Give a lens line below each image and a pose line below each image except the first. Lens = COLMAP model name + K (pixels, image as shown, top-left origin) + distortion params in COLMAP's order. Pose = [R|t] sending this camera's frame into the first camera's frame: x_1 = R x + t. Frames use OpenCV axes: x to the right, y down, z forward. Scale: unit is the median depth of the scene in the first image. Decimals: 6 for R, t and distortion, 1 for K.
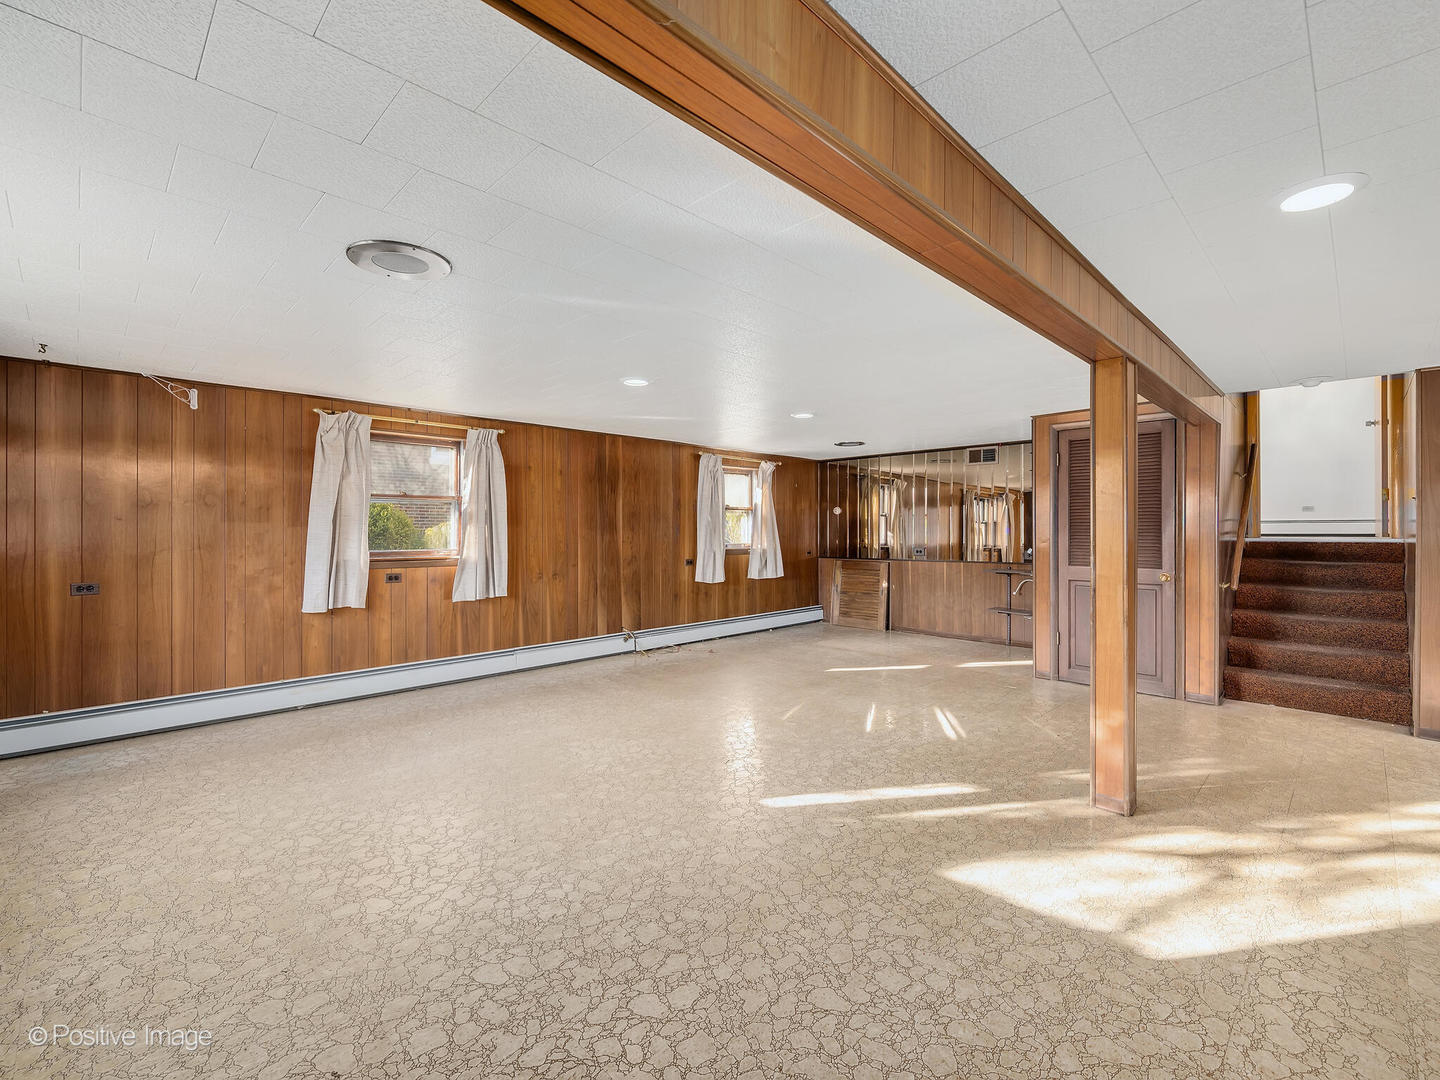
lens RADIAL K [[640.3, 0, 722.9], [0, 640.3, 524.7], [0, 0, 1]] dist [0.000386, -0.000399]
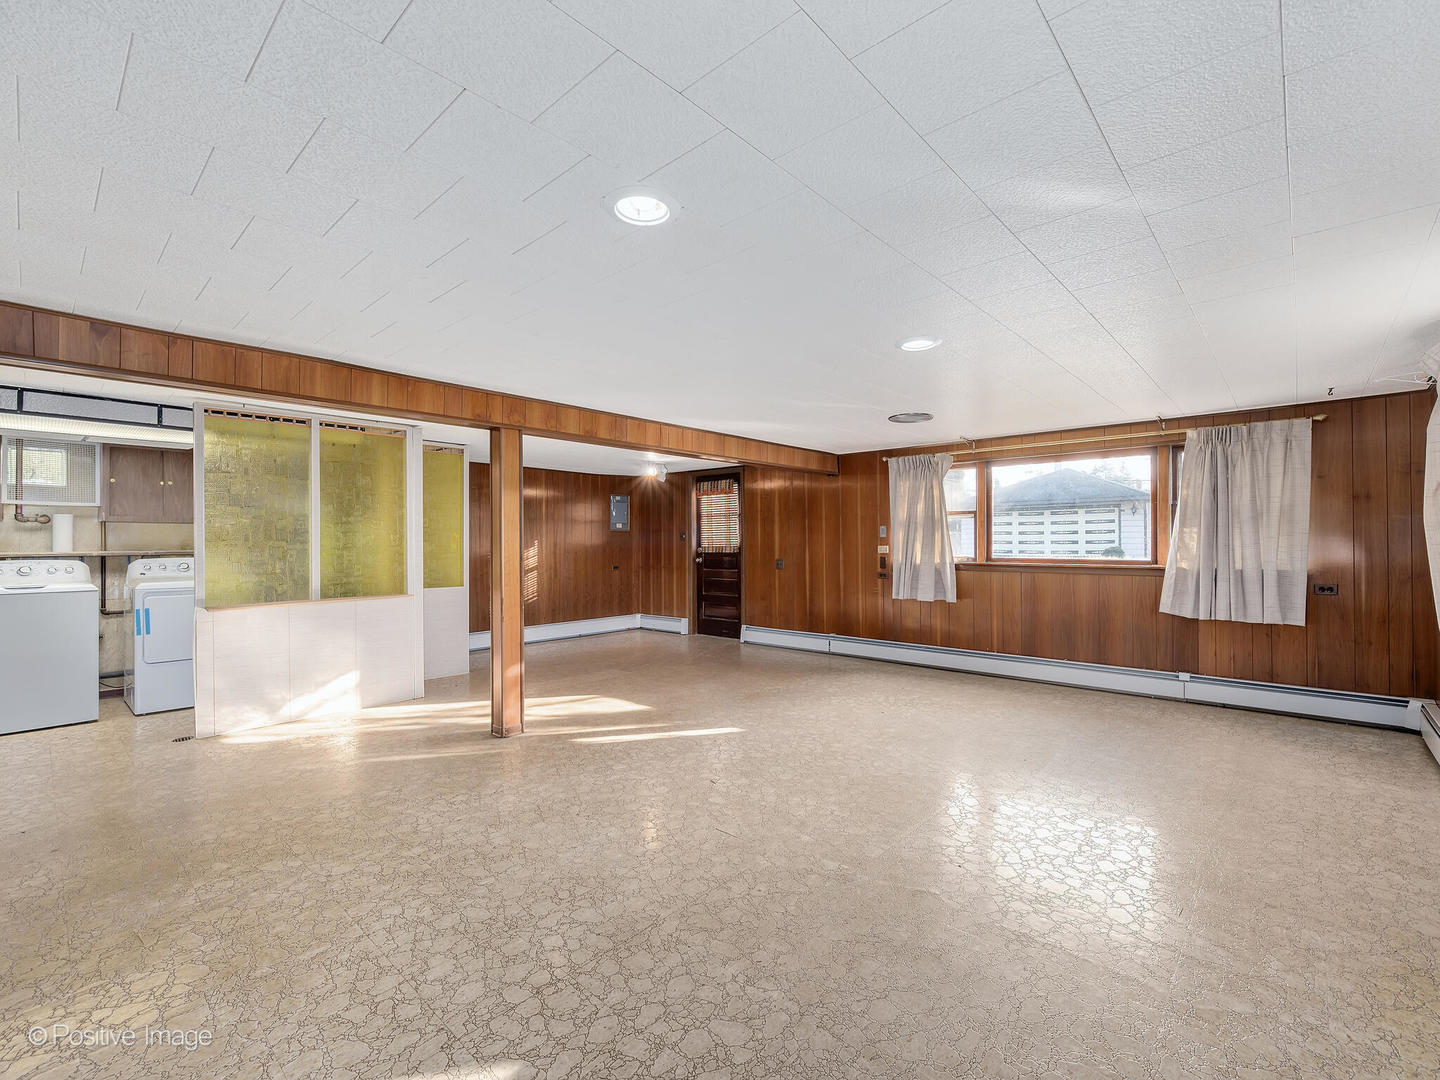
lens RADIAL K [[640.3, 0, 722.9], [0, 640.3, 524.7], [0, 0, 1]] dist [0.000386, -0.000399]
pose [[-0.998833, 0.003803, -0.048157, 0.164009], [0.005489, 0.999375, -0.034909, 0.016942], [0.047994, -0.035133, -0.998230, 2.168322]]
